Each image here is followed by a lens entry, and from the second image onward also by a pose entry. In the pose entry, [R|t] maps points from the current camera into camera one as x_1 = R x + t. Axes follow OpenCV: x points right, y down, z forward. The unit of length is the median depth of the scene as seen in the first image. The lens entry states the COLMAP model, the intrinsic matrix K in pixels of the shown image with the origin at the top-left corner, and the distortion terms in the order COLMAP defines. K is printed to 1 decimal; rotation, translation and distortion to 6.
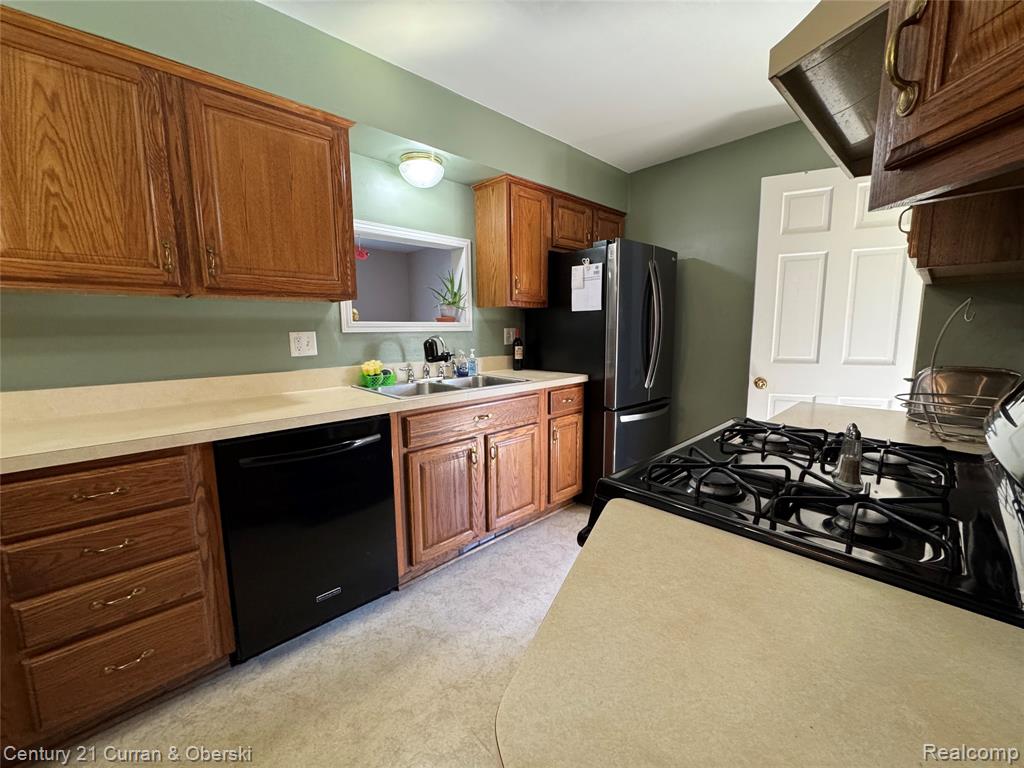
lens RADIAL K [[409.4, 0, 511.9], [0, 409.4, 384.3], [0, 0, 1]] dist [-0.002465, -0.000058]
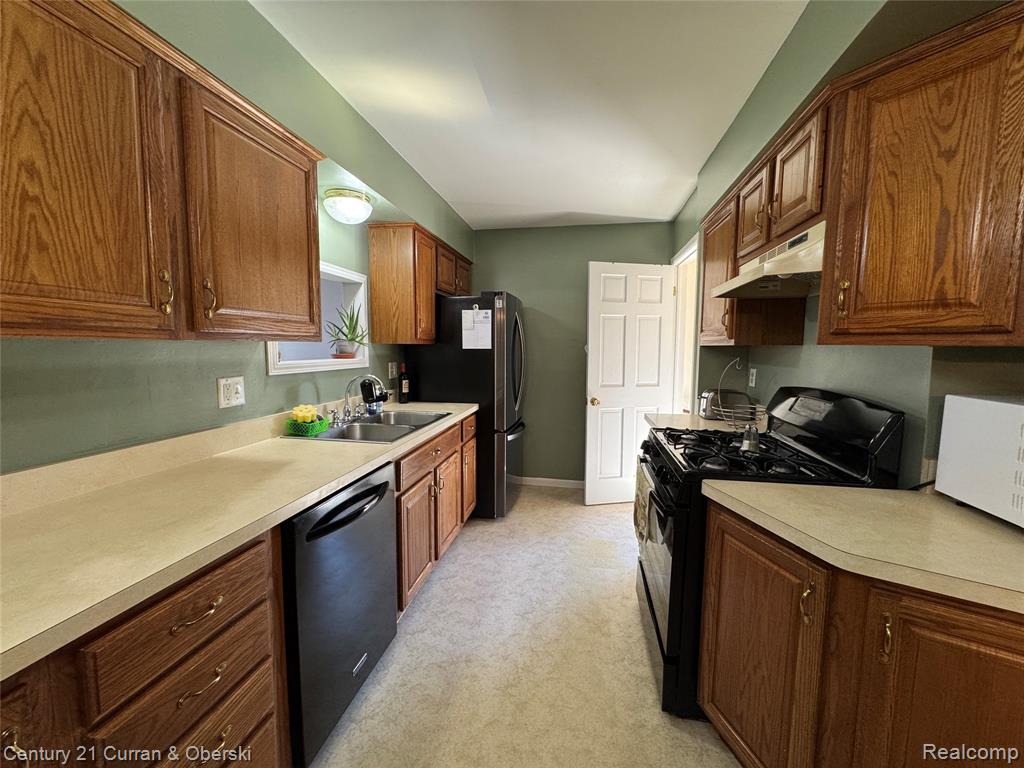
lens RADIAL K [[409.4, 0, 511.3], [0, 409.4, 385.5], [0, 0, 1]] dist [-0.002465, -0.000058]
pose [[0.807617, -0.040906, 0.588287, -0.494064], [0.066260, 0.997569, -0.021600, -0.051958], [-0.585973, 0.056424, 0.808364, 0.011257]]
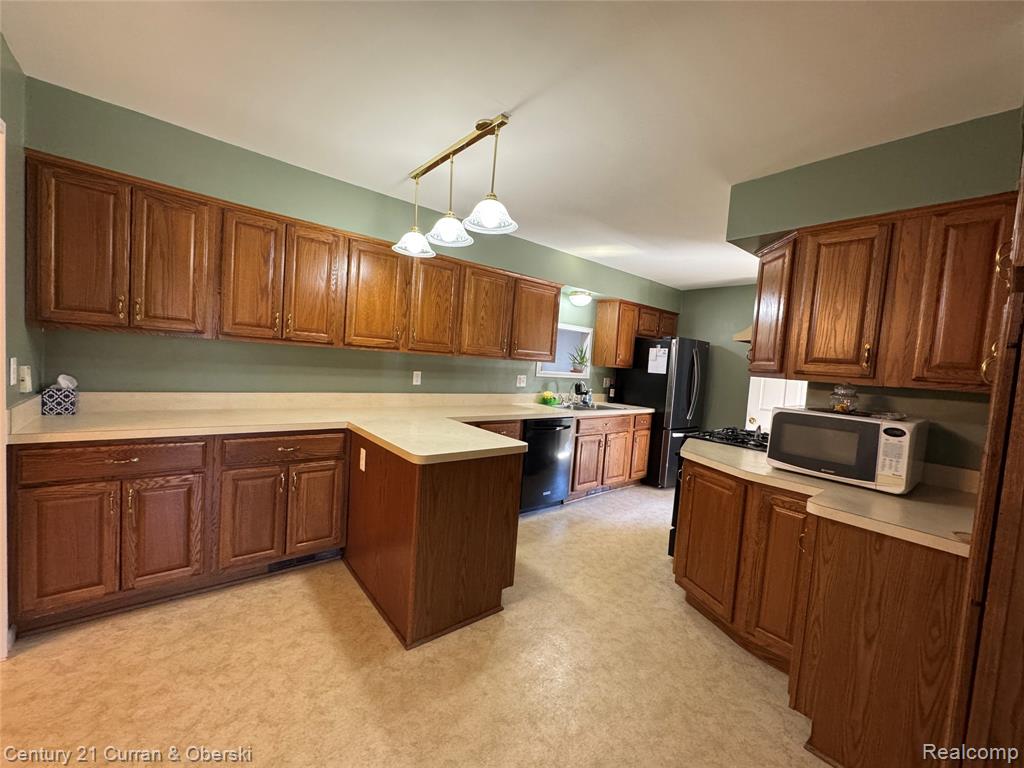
lens RADIAL K [[409.4, 0, 513.2], [0, 409.4, 384.2], [0, 0, 1]] dist [-0.002465, -0.000058]
pose [[0.995026, 0.082368, -0.056031, -0.398075], [-0.086664, 0.993089, -0.079139, 0.076659], [0.049125, 0.083602, 0.995288, -0.957407]]
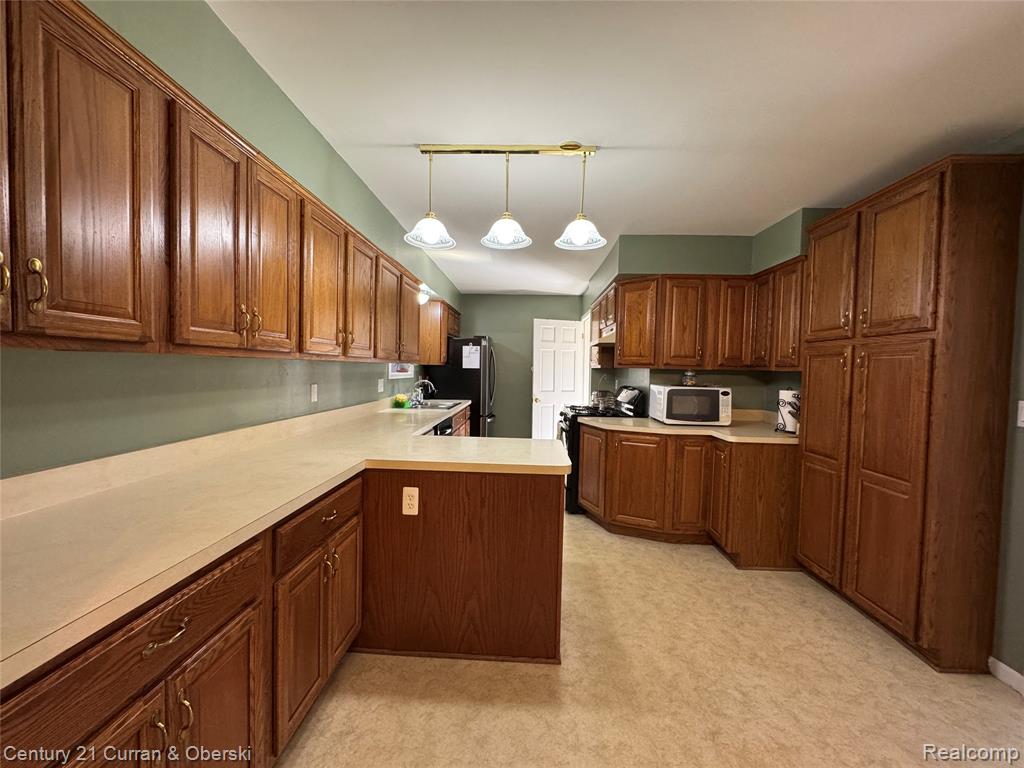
lens RADIAL K [[409.4, 0, 514.3], [0, 409.4, 383.6], [0, 0, 1]] dist [-0.002465, -0.000058]
pose [[0.707412, -0.002426, 0.706797, -1.272042], [0.070391, 0.995264, -0.067036, 0.053638], [-0.703288, 0.097174, 0.704233, -0.659642]]
